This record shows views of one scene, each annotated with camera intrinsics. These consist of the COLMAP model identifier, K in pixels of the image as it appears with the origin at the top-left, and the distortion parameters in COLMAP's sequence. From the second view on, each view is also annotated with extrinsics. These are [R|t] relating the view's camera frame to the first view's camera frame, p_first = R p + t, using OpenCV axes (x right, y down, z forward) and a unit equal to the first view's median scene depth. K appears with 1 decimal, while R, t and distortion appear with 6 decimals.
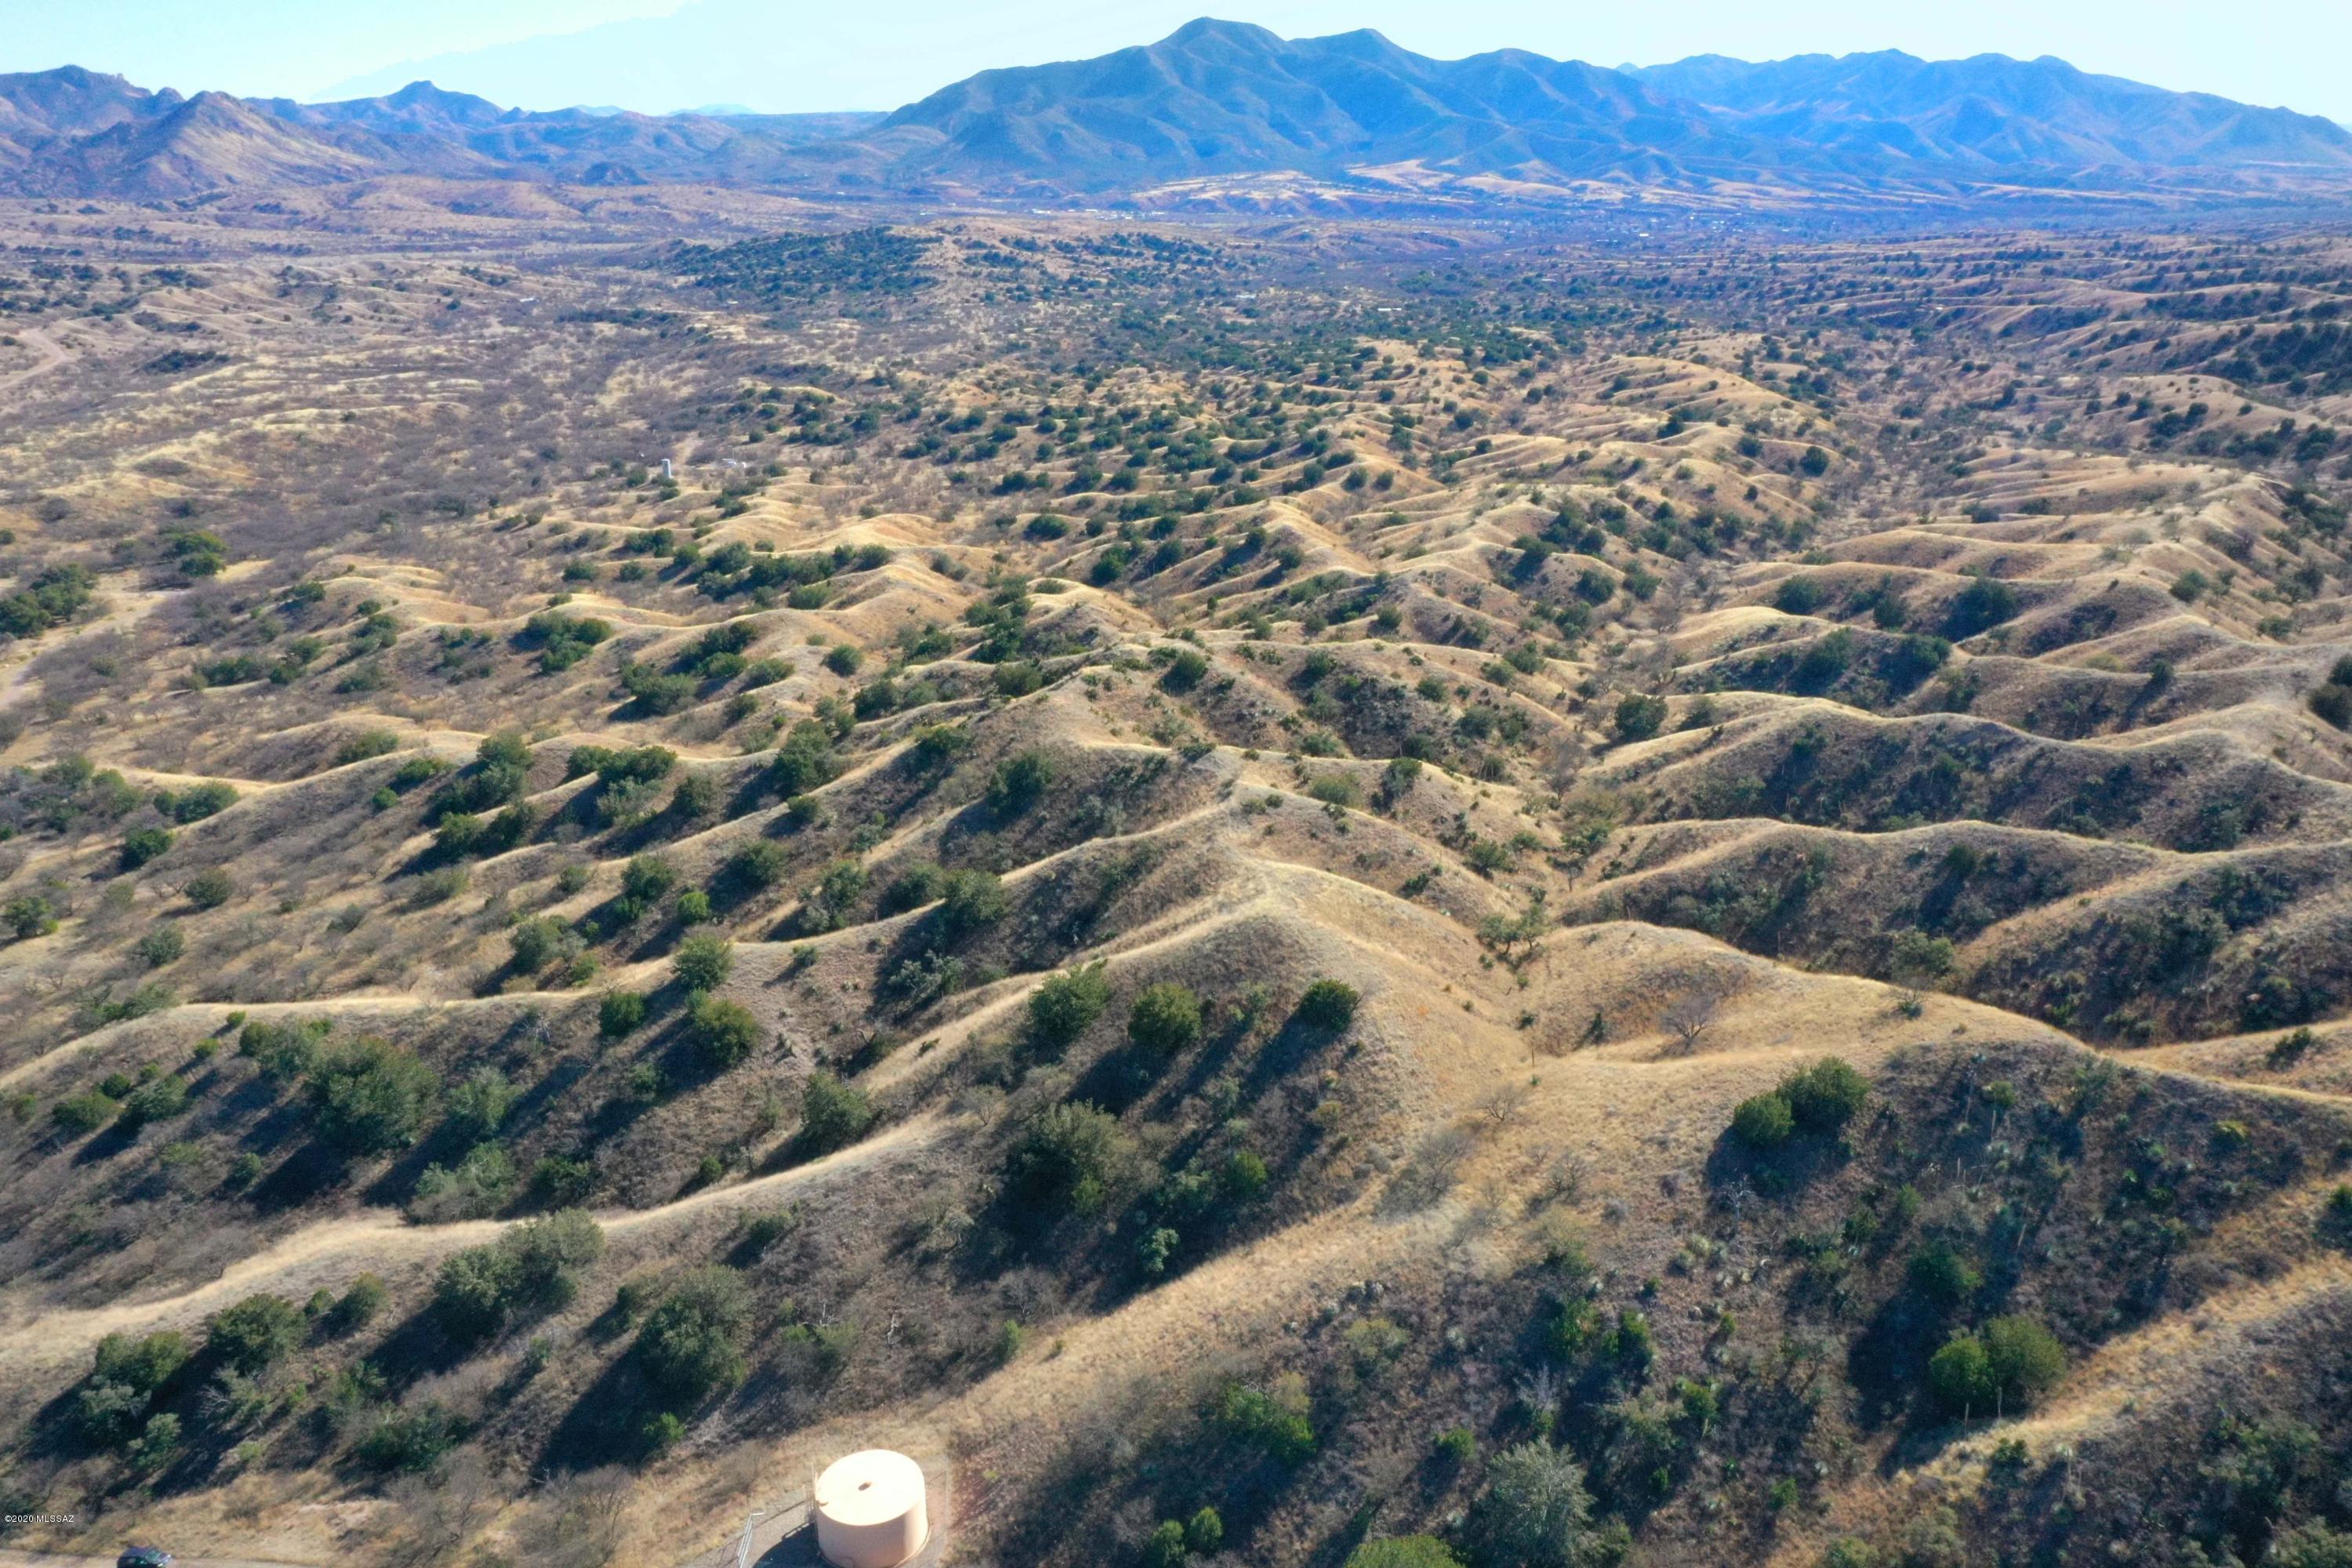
lens RADIAL K [[1838.3, 0, 1171.1], [0, 1838.3, 786.1], [0, 0, 1]] dist [-0.007077, -0.004122]
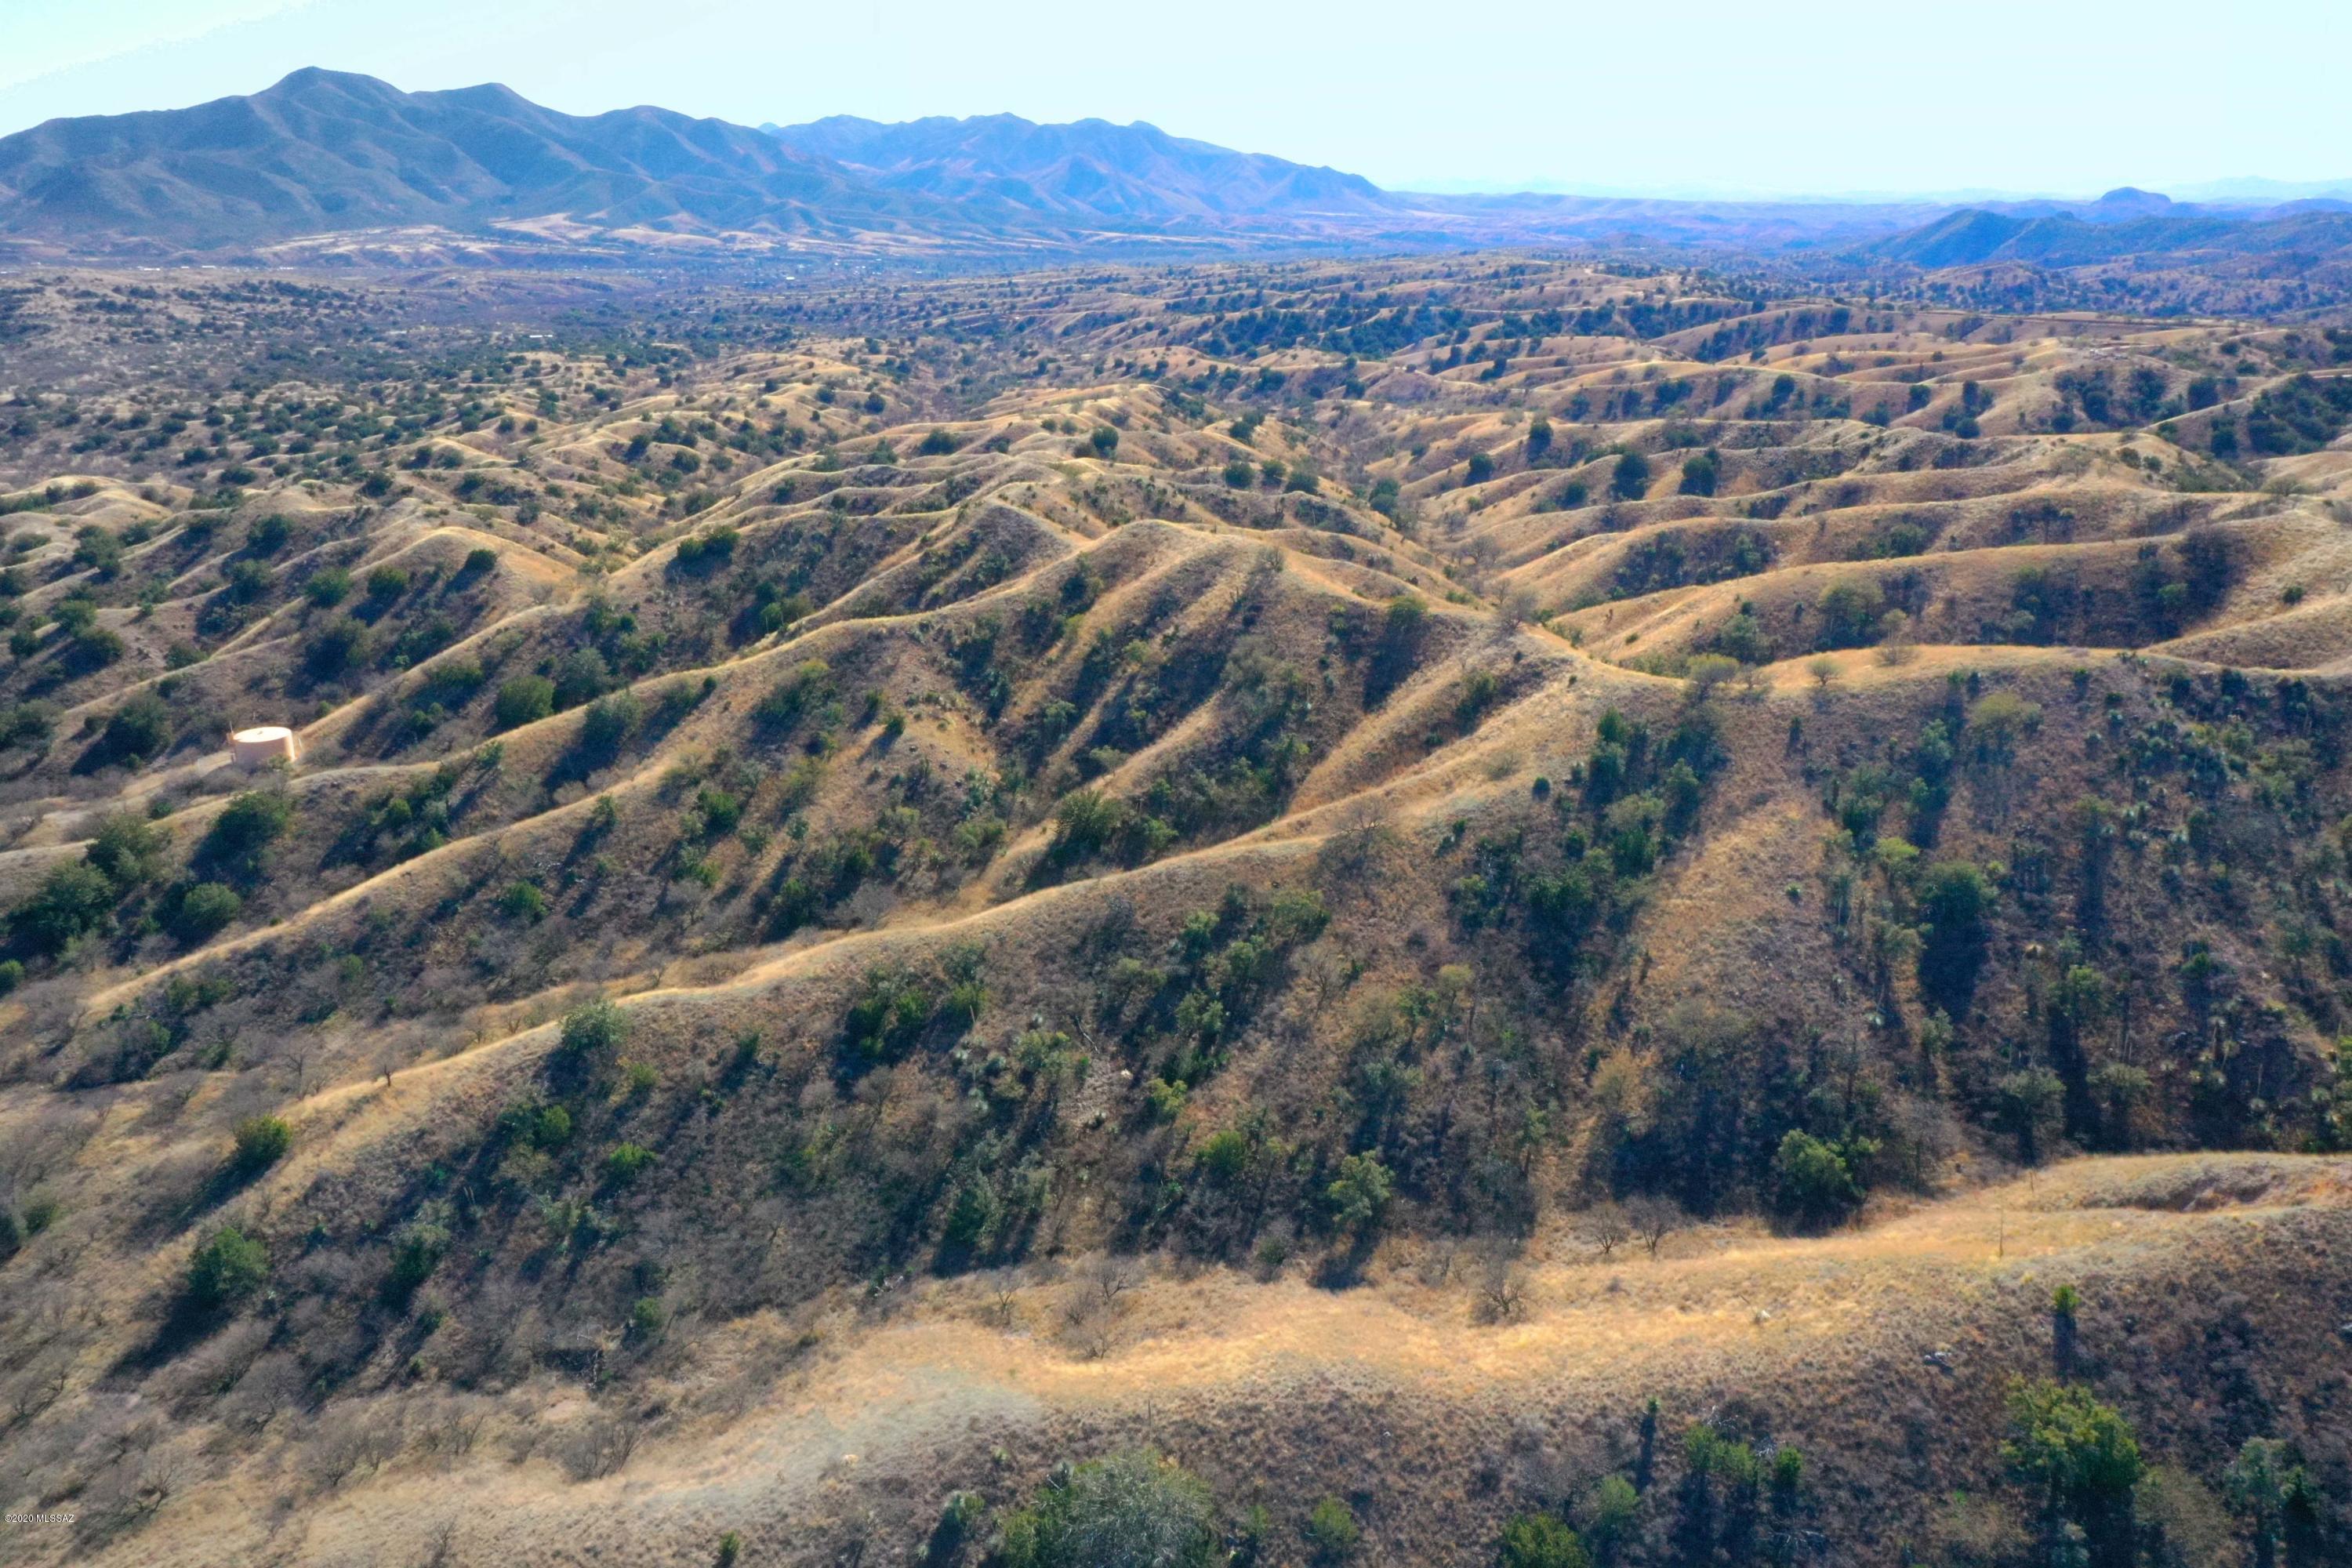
lens RADIAL K [[1838.3, 0, 1183.1], [0, 1838.3, 783.4], [0, 0, 1]] dist [-0.007077, -0.004122]
pose [[0.906693, -0.127482, 0.402066, -0.006936], [0.139570, 0.990212, -0.000780, 0.064791], [-0.398031, 0.056823, 0.915610, -0.144621]]
